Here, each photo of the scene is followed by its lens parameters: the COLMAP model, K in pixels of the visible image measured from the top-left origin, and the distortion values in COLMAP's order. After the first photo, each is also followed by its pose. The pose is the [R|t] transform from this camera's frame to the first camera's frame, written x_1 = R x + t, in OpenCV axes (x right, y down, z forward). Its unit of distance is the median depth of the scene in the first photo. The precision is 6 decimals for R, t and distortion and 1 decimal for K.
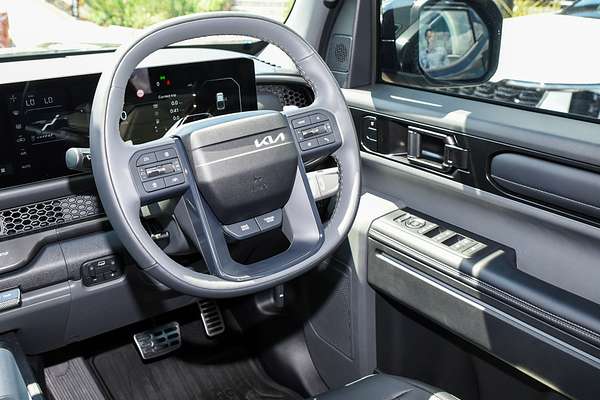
lens RADIAL K [[612.4, 0, 300.0], [0, 612.4, 200.0], [0, 0, 1]] dist [-0.138634, 0.190592]
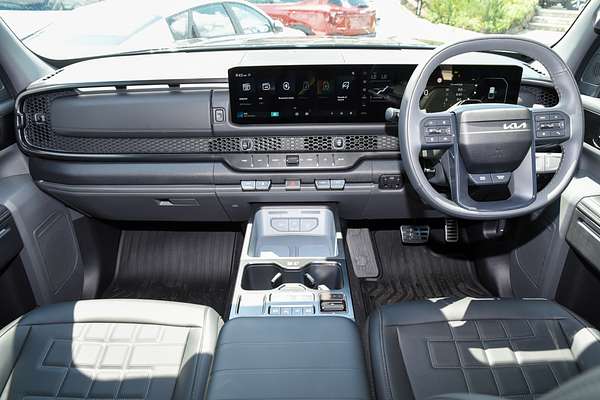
lens RADIAL K [[425.7, 0, 300.0], [0, 425.7, 200.0], [0, 0, 1]] dist [-0.080549, 0.001589]
pose [[0.820616, 0.271684, -0.502770, 0.073928], [-0.199333, 0.960591, 0.193729, -0.014599], [0.535590, -0.058759, 0.842432, -0.140573]]
